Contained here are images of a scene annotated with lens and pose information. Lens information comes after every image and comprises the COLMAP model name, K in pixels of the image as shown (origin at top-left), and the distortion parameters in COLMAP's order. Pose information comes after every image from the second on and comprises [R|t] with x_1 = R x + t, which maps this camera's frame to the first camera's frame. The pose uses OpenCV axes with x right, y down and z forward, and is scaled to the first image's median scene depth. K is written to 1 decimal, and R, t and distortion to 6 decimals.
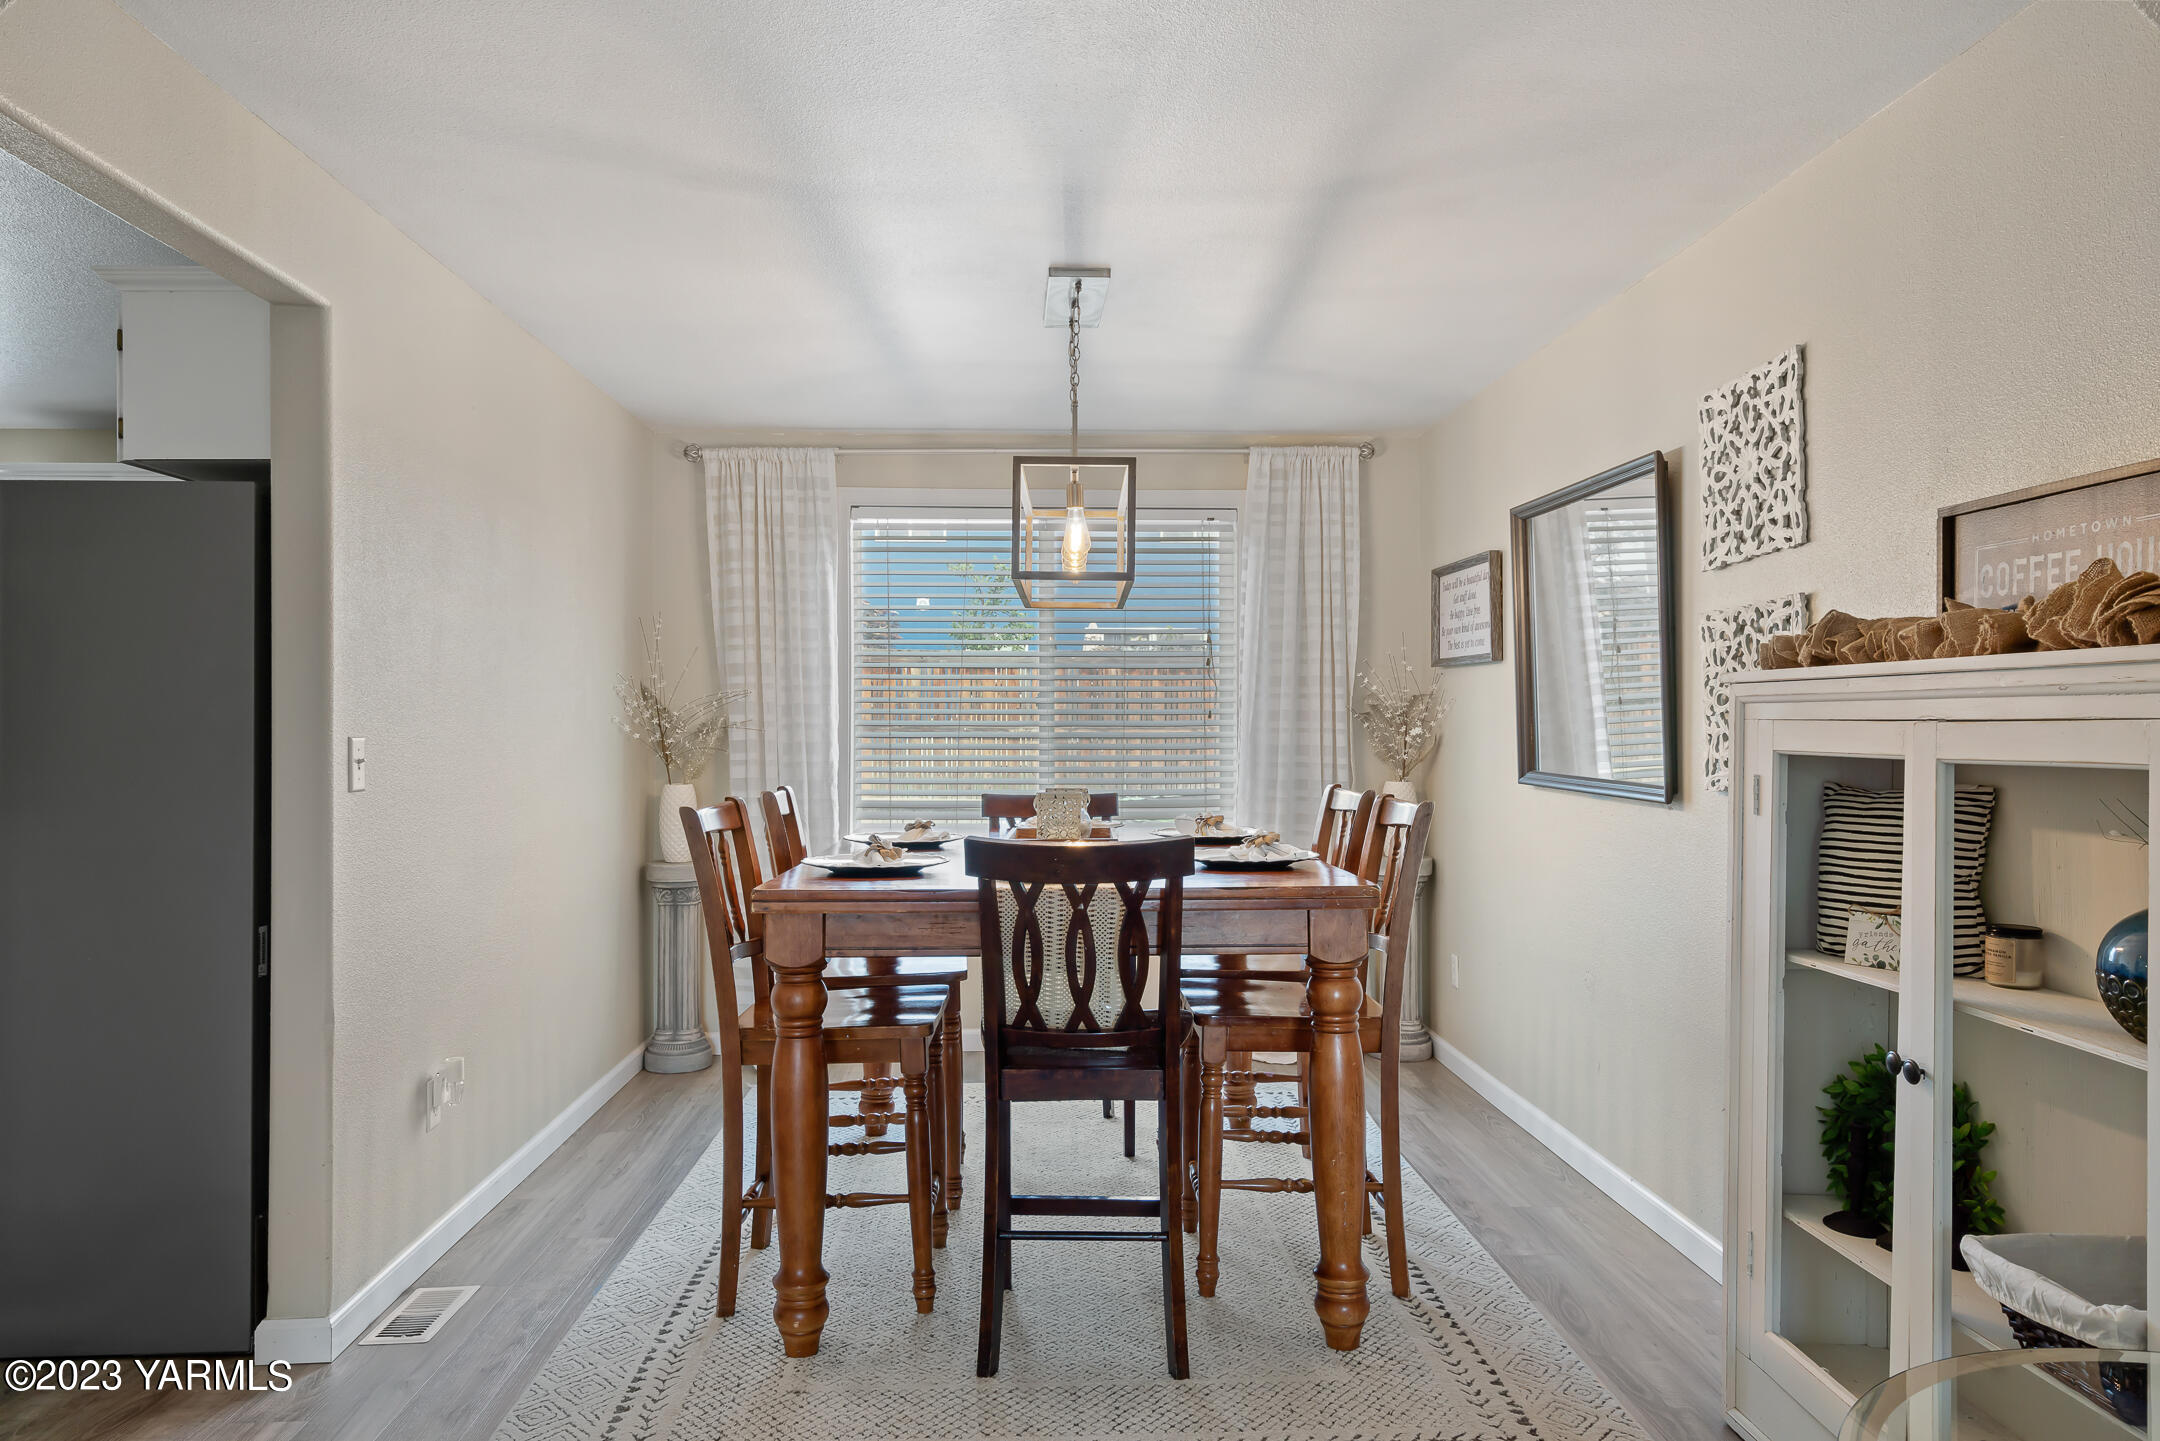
lens RADIAL K [[1449.5, 0, 1080.0], [0, 1449.5, 720.5], [0, 0, 1]] dist [0.000268, -0.000970]
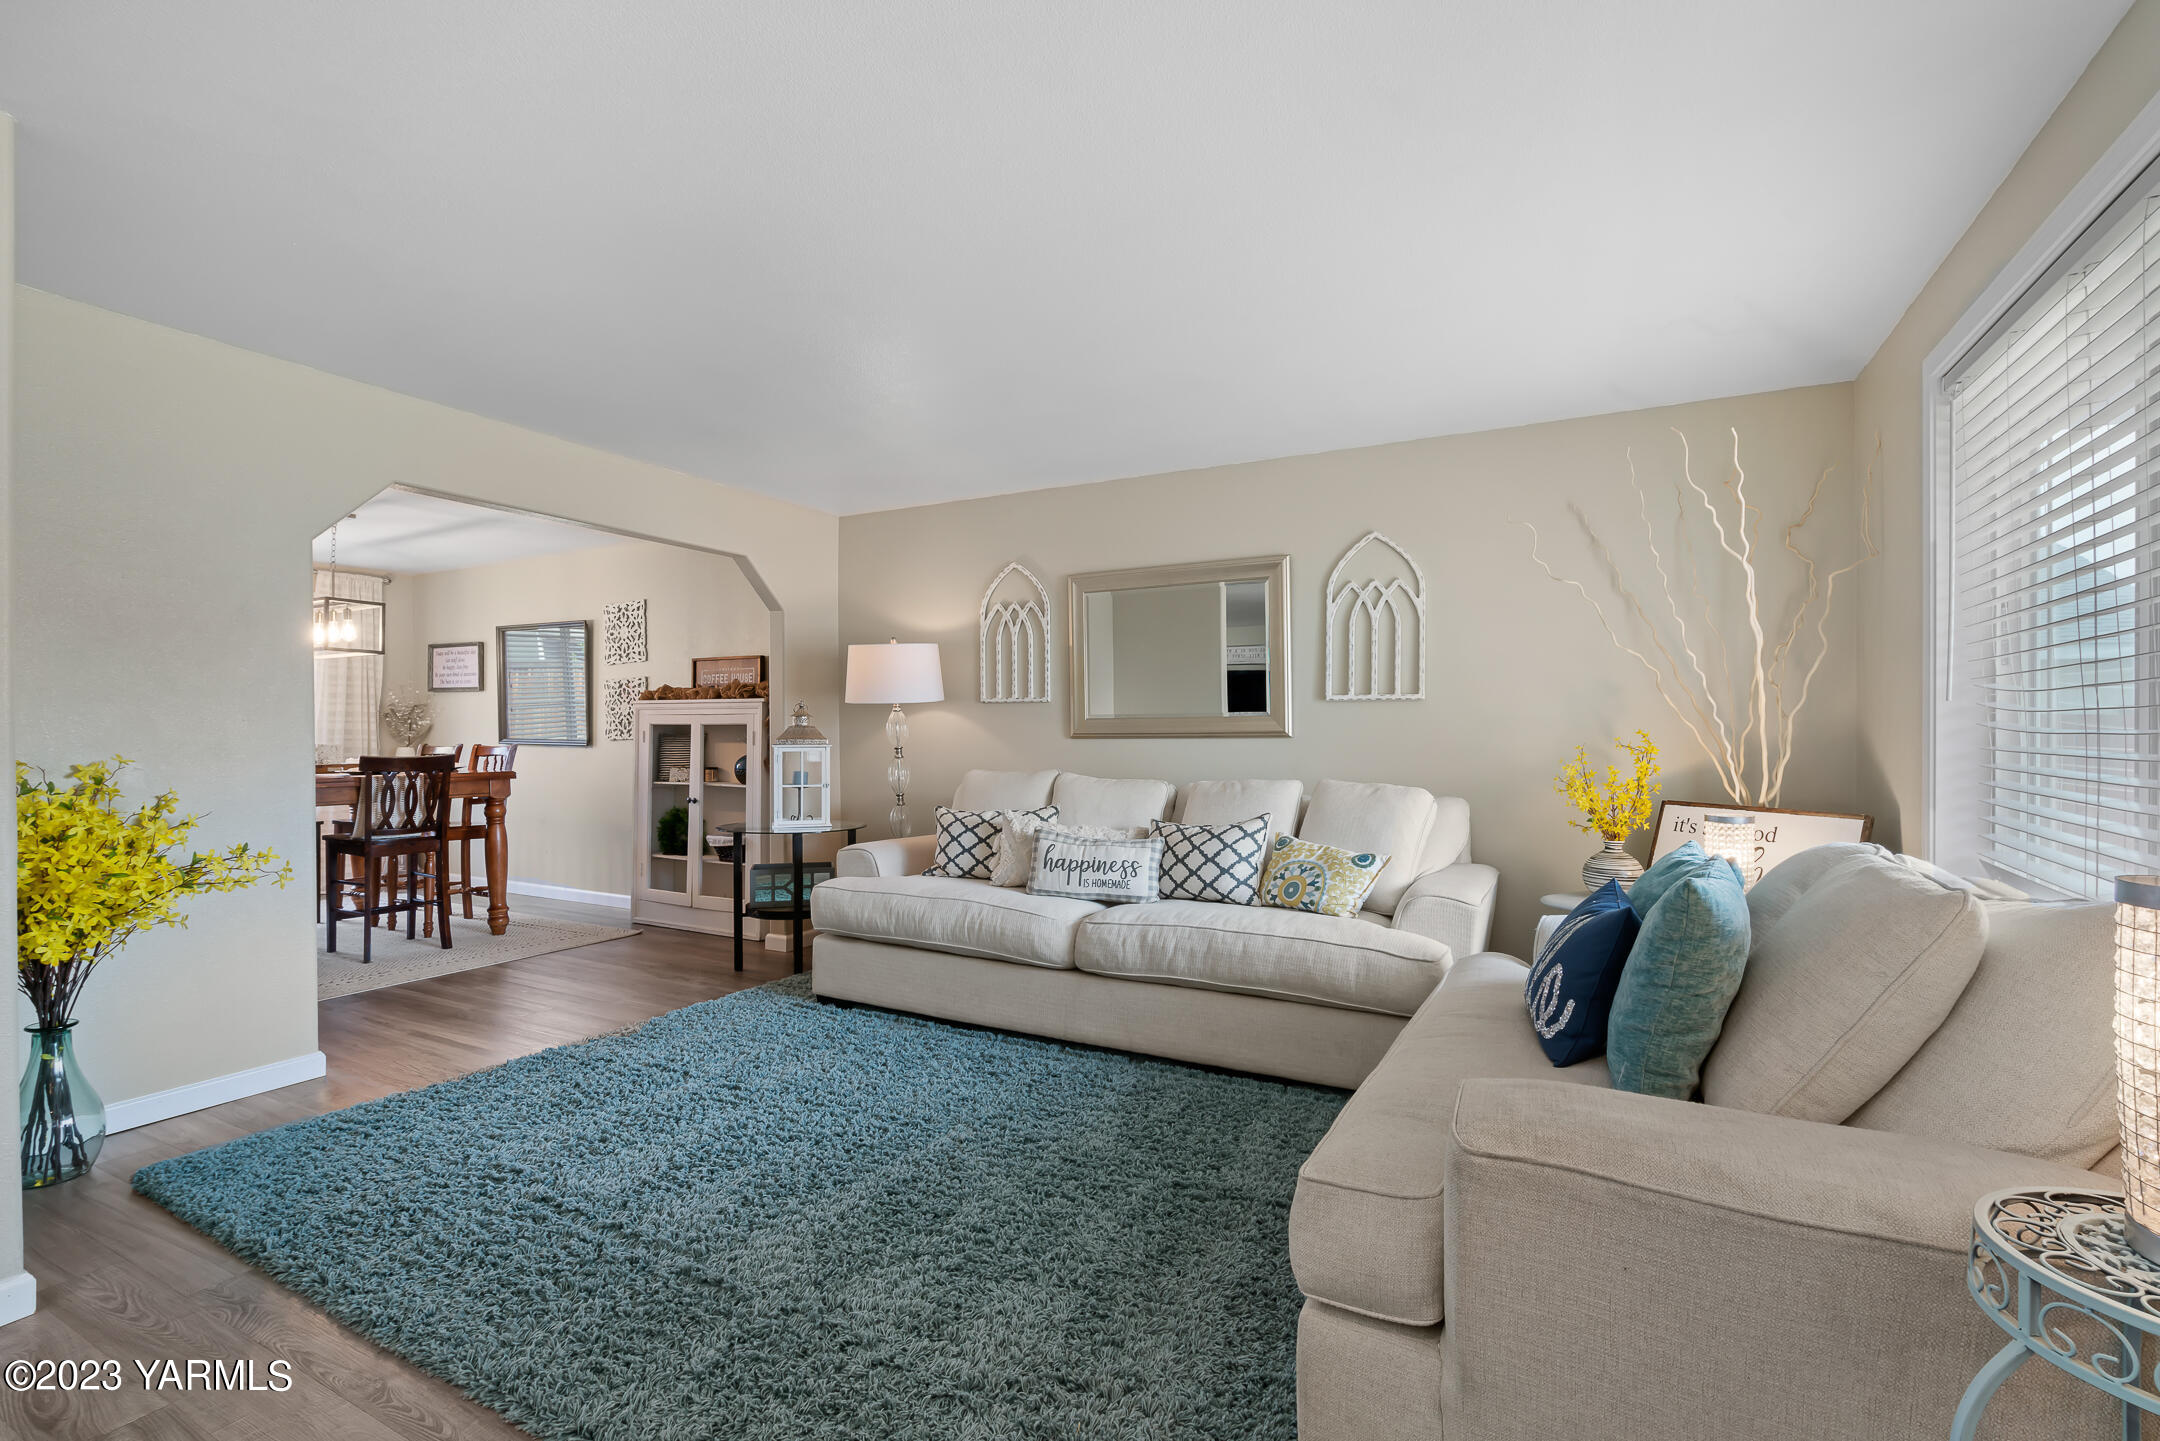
lens RADIAL K [[987.3, 0, 1084.2], [0, 987.3, 736.8], [0, 0, 1]] dist [-0.000986, 0.000162]
pose [[0.520114, -0.004647, 0.854084, -1.003579], [-0.002090, 0.999975, 0.006713, 0.034295], [-0.854094, -0.005277, 0.520091, -1.125851]]
